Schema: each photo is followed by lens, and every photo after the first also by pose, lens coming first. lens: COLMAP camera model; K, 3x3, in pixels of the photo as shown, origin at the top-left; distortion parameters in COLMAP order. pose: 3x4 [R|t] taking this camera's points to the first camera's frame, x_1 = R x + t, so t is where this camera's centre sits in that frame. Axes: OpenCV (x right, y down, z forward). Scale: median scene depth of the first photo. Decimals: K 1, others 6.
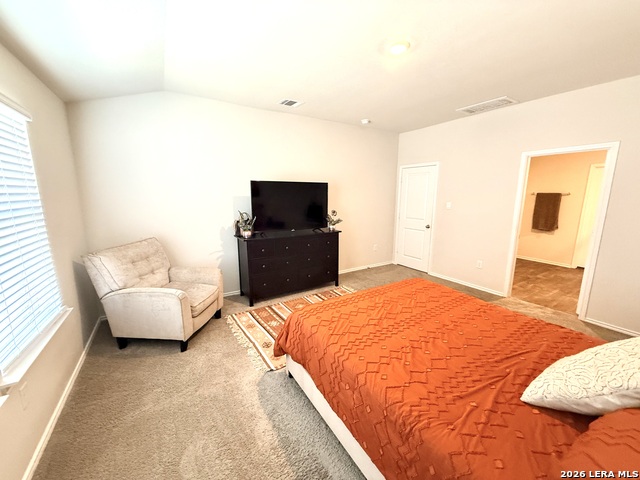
lens RADIAL K [[254.6, 0, 320.0], [0, 254.6, 240.0], [0, 0, 1]] dist [0.000278, 0.000008]
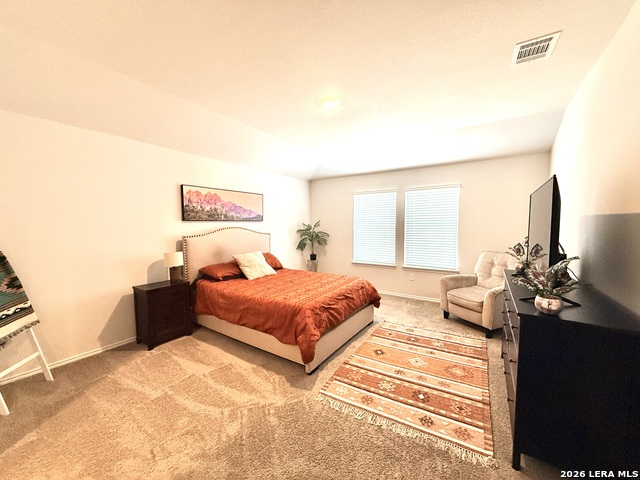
lens RADIAL K [[254.6, 0, 320.0], [0, 254.6, 240.0], [0, 0, 1]] dist [0.000278, 0.000008]
pose [[-0.904579, 0.034552, -0.424903, 0.562259], [-0.069958, 0.971166, 0.227907, -0.228183], [0.420526, 0.235885, -0.876080, 1.394870]]
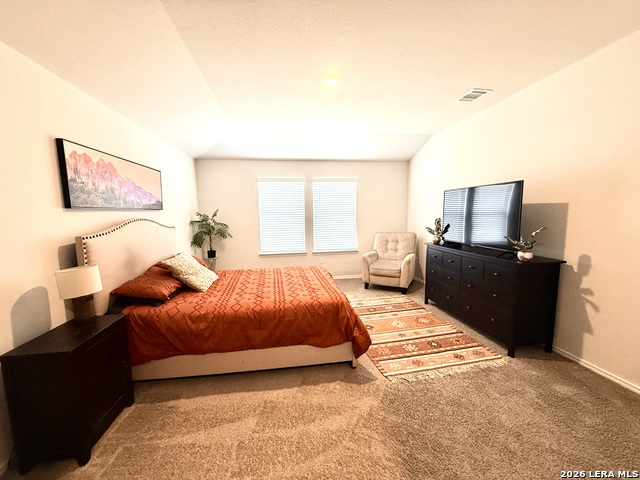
lens RADIAL K [[254.6, 0, 320.0], [0, 254.6, 240.0], [0, 0, 1]] dist [0.000278, 0.000008]
pose [[-0.387021, 0.110841, -0.915384, 0.920290], [-0.151727, 0.971561, 0.181793, -0.145525], [0.909502, 0.209247, -0.359197, 0.943942]]
